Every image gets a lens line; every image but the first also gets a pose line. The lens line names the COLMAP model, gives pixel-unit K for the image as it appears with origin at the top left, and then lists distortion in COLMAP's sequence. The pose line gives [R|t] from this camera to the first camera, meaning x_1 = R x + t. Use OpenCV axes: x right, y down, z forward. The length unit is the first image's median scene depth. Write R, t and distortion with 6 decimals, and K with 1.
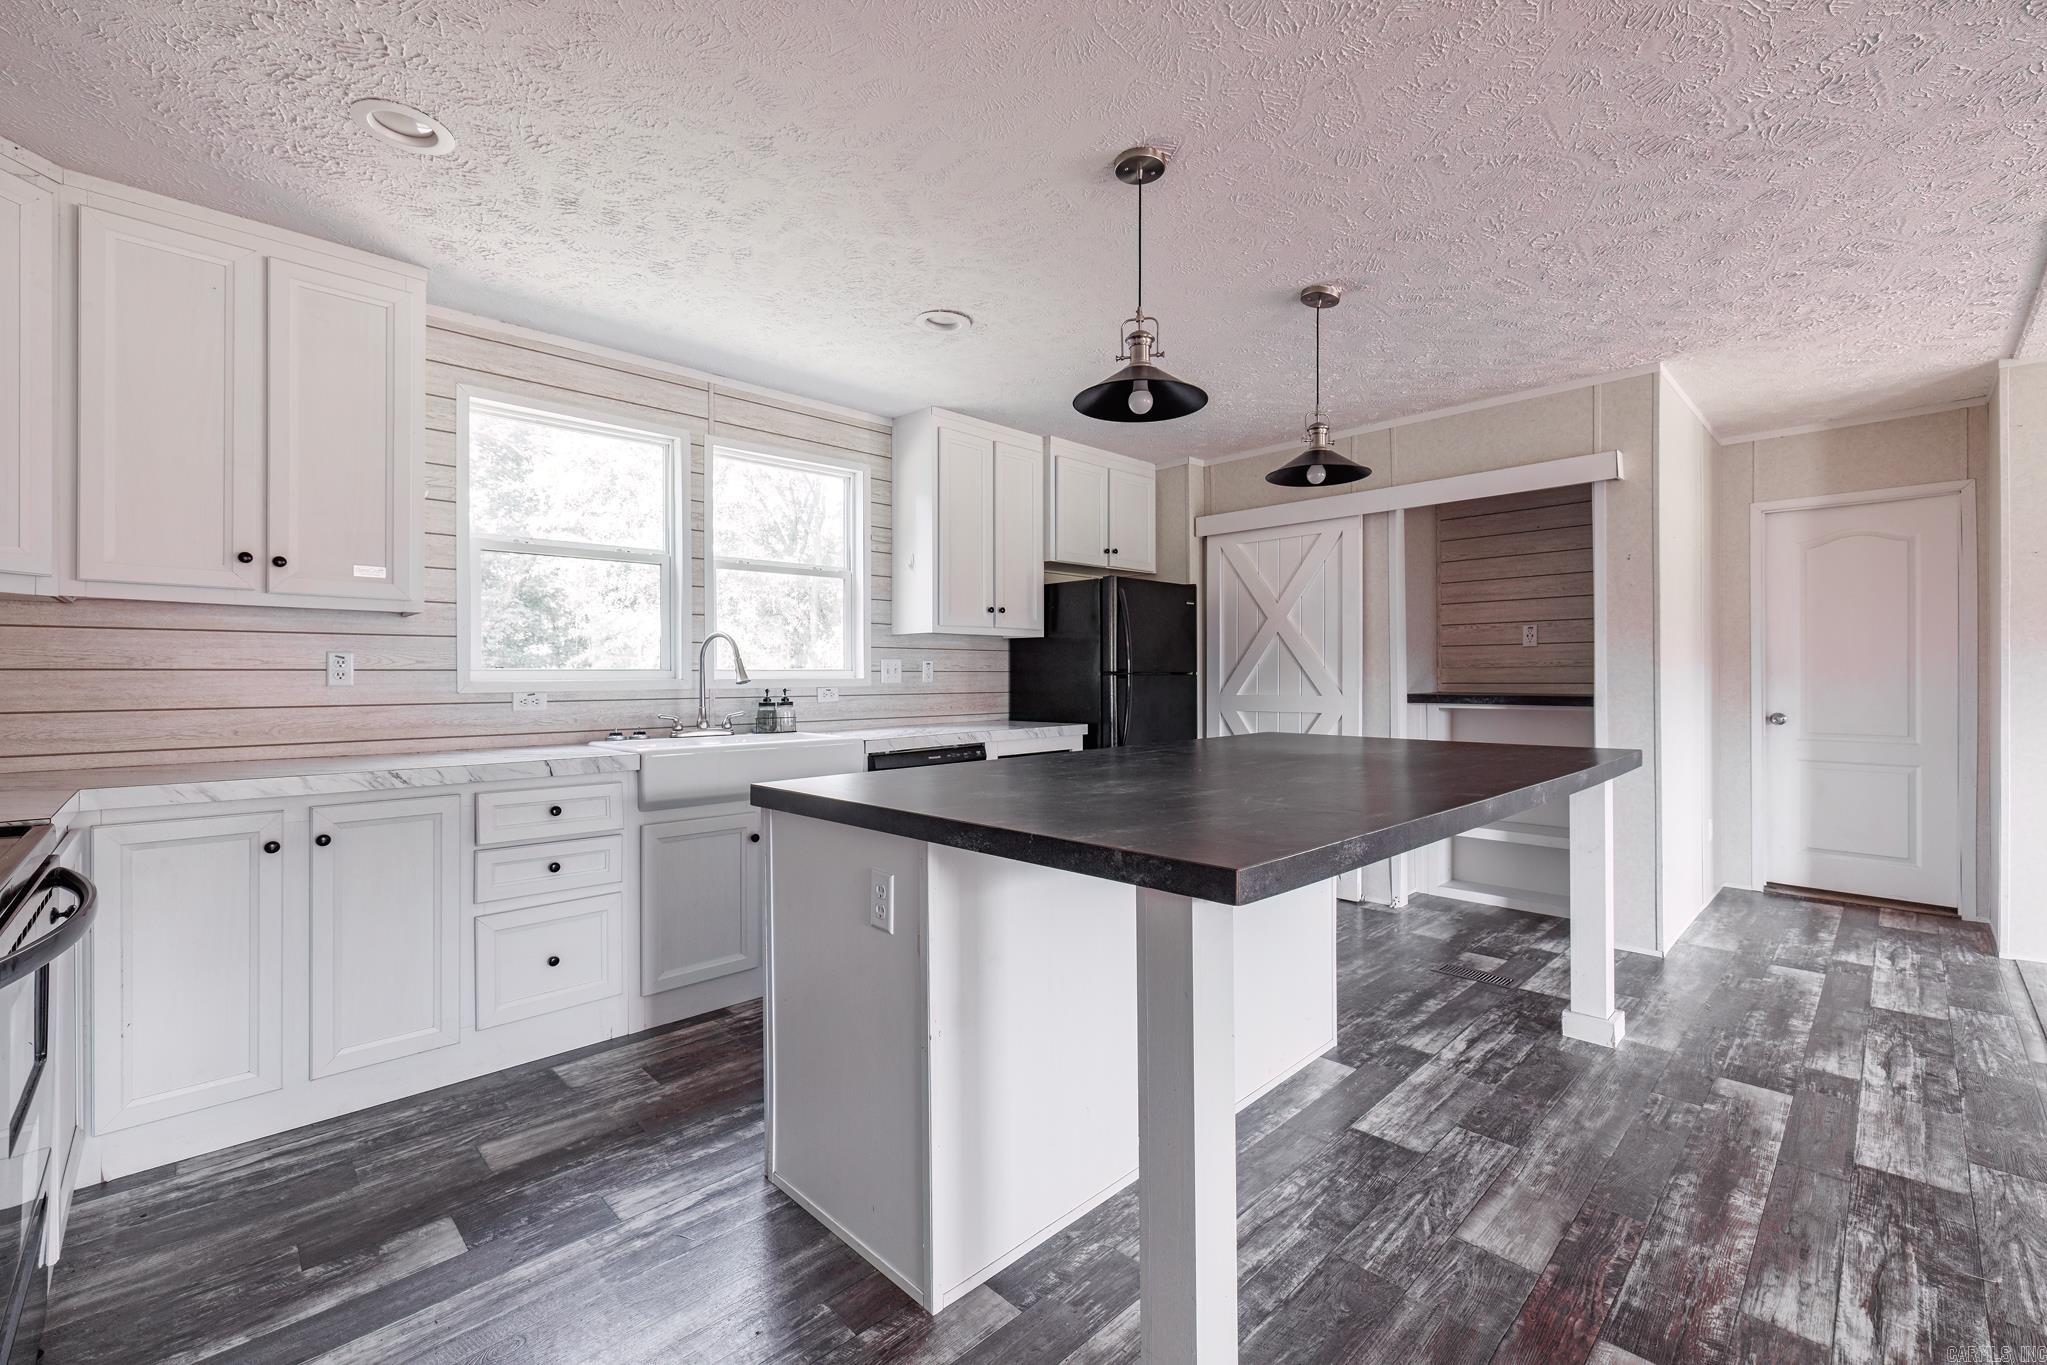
lens RADIAL K [[864.0, 0, 1041.2], [0, 864.0, 673.7], [0, 0, 1]] dist [-0.000063, 0.000023]
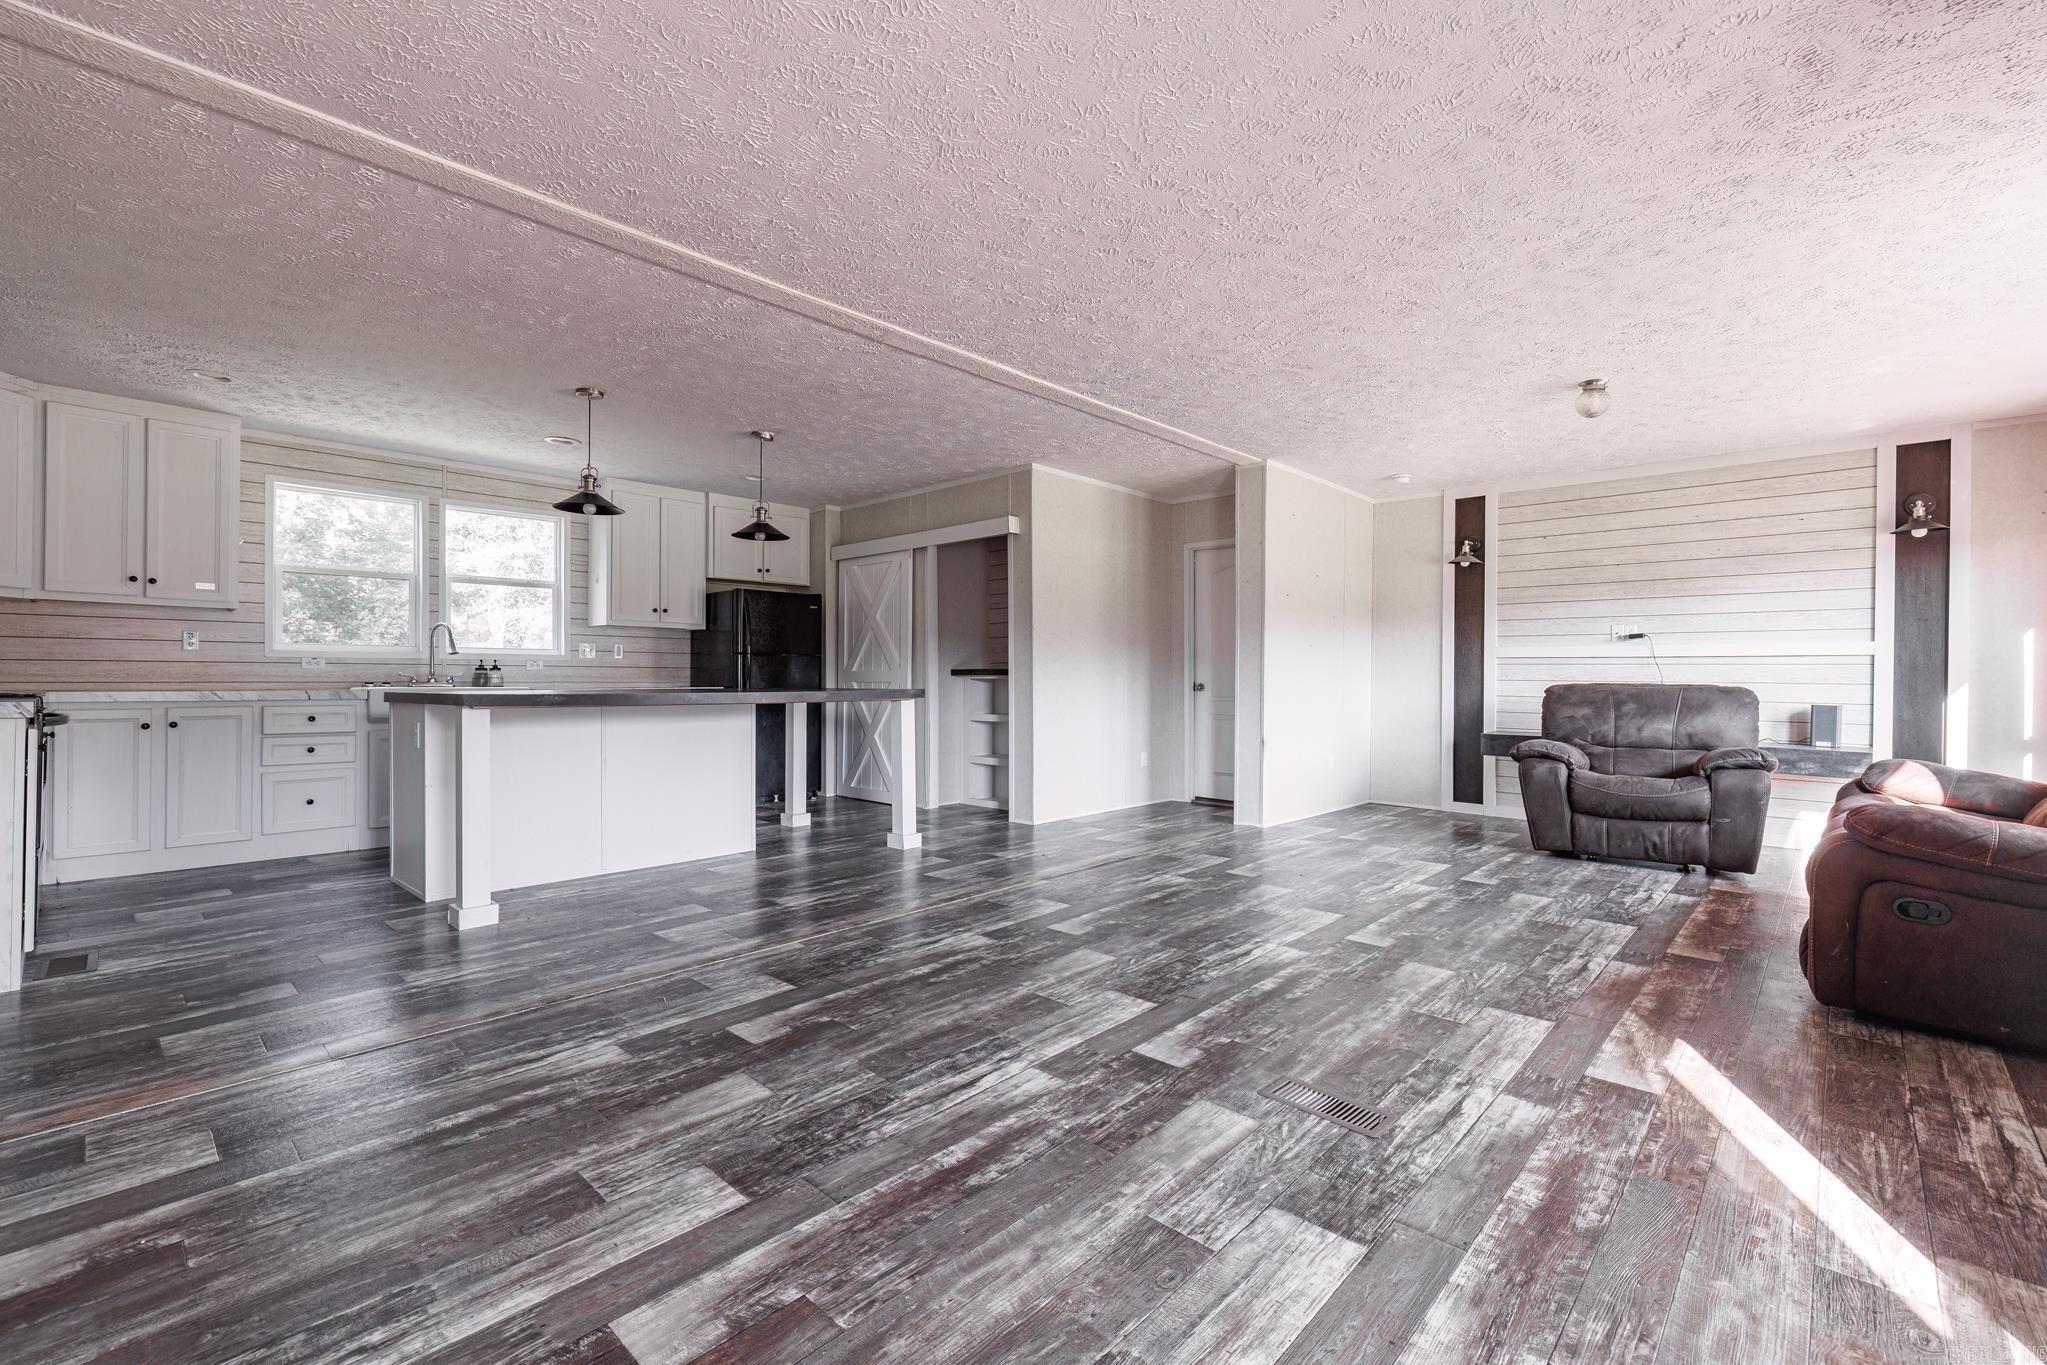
lens RADIAL K [[864.0, 0, 1020.6], [0, 864.0, 675.4], [0, 0, 1]] dist [-0.000063, 0.000023]
pose [[0.999180, 0.006175, 0.040022, 0.681902], [-0.006150, 0.999981, -0.000745, 0.048129], [-0.040026, 0.000499, 0.999199, -0.698404]]
